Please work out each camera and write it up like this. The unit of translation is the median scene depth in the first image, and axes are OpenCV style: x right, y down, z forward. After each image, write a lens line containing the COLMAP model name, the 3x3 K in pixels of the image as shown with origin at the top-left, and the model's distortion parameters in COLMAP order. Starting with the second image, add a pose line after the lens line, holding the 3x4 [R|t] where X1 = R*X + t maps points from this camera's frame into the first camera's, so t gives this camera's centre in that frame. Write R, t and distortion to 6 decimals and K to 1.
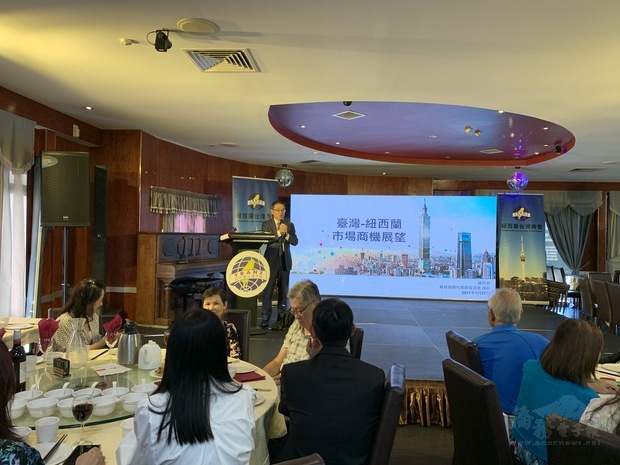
lens RADIAL K [[468.4, 0, 305.7], [0, 468.4, 231.5], [0, 0, 1]] dist [0.012429, -0.018458]
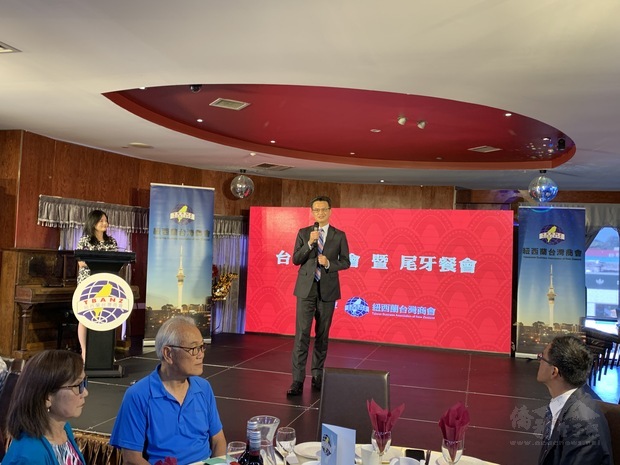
lens RADIAL K [[571.5, 0, 309.0], [0, 571.5, 231.0], [0, 0, 1]] dist [-0.002795, 0.000000]
pose [[0.979496, 0.012861, -0.201053, 0.360821], [-0.021533, 0.998927, -0.041004, 0.001226], [0.200310, 0.044492, 0.978722, 0.083035]]
